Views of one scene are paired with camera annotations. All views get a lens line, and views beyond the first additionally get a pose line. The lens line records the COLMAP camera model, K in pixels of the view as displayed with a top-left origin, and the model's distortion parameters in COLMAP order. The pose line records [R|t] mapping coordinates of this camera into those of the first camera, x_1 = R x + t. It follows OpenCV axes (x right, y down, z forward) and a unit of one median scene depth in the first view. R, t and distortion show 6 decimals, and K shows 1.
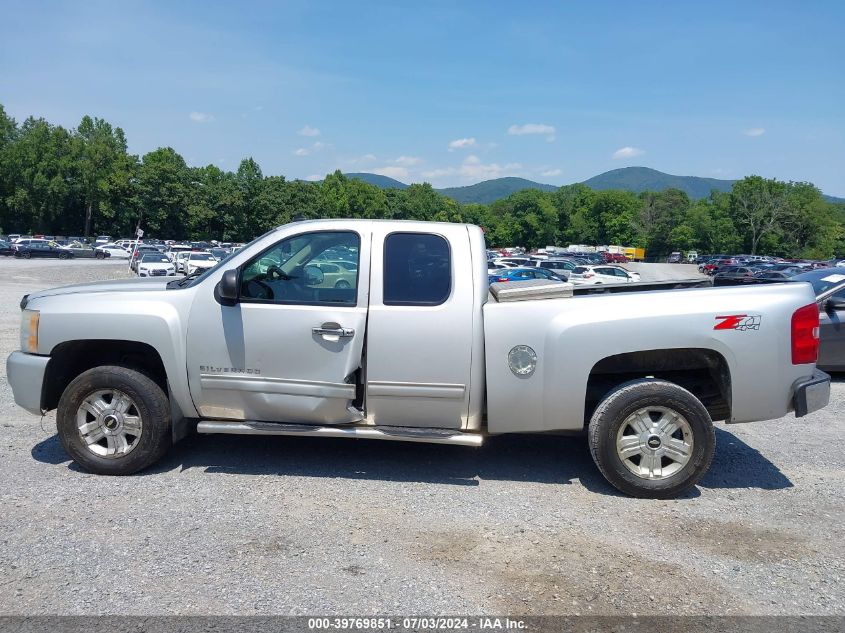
lens RADIAL K [[654.2, 0, 422.5], [0, 654.2, 316.5], [0, 0, 1]] dist [0.003324, -0.002020]
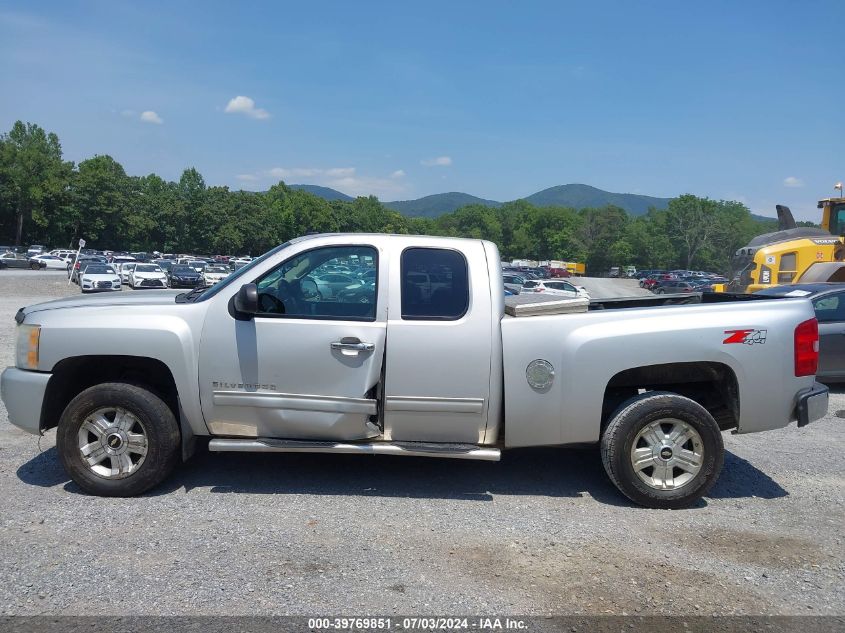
lens RADIAL K [[656.0, 0, 422.5], [0, 656.0, 316.5], [0, 0, 1]] dist [0.003261, -0.001125]
pose [[0.996550, 0.001570, 0.082974, -0.108574], [0.000118, 0.999793, -0.020340, -0.001833], [-0.082989, 0.020280, 0.996344, 0.002090]]
